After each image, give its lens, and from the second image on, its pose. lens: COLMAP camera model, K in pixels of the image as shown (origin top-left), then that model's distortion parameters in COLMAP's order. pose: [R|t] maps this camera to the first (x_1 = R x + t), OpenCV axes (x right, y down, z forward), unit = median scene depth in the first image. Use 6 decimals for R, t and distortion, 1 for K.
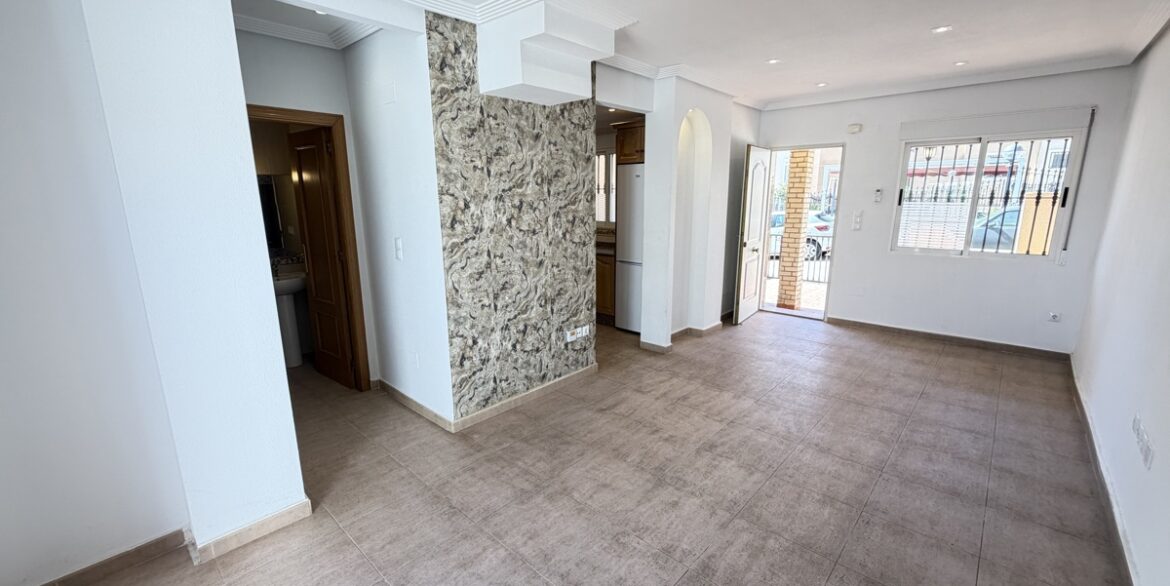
lens RADIAL K [[466.3, 0, 582.7], [0, 466.3, 294.7], [0, 0, 1]] dist [0.000733, -0.000069]
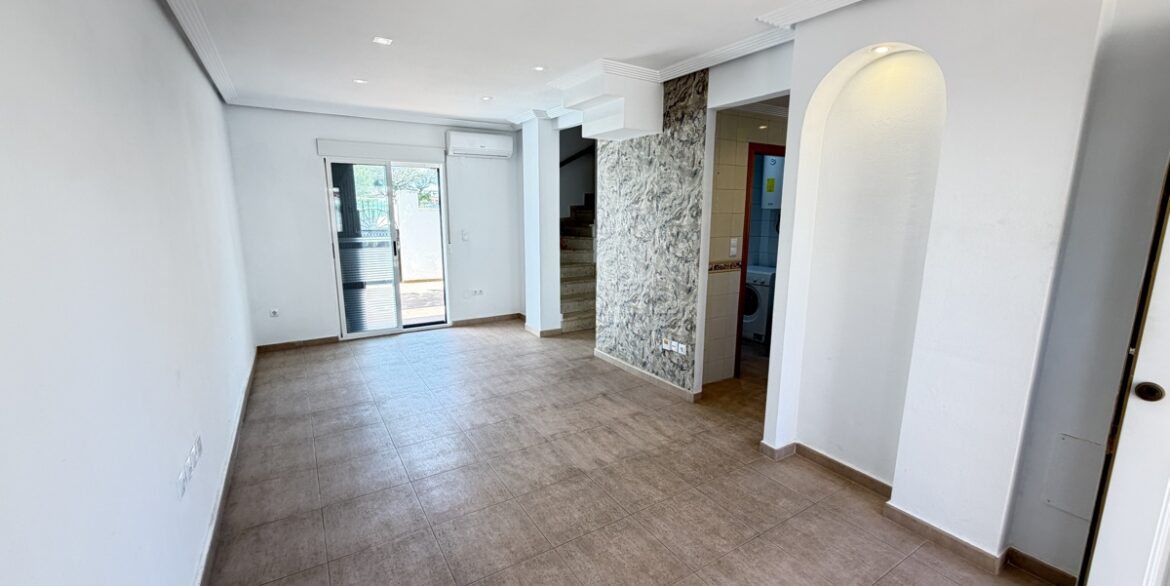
lens RADIAL K [[466.3, 0, 582.7], [0, 466.3, 294.7], [0, 0, 1]] dist [0.000733, -0.000069]
pose [[-0.267059, 0.179668, -0.946783, 1.067078], [-0.207617, 0.948668, 0.238588, -0.243390], [0.941050, 0.260285, -0.216049, 1.093961]]
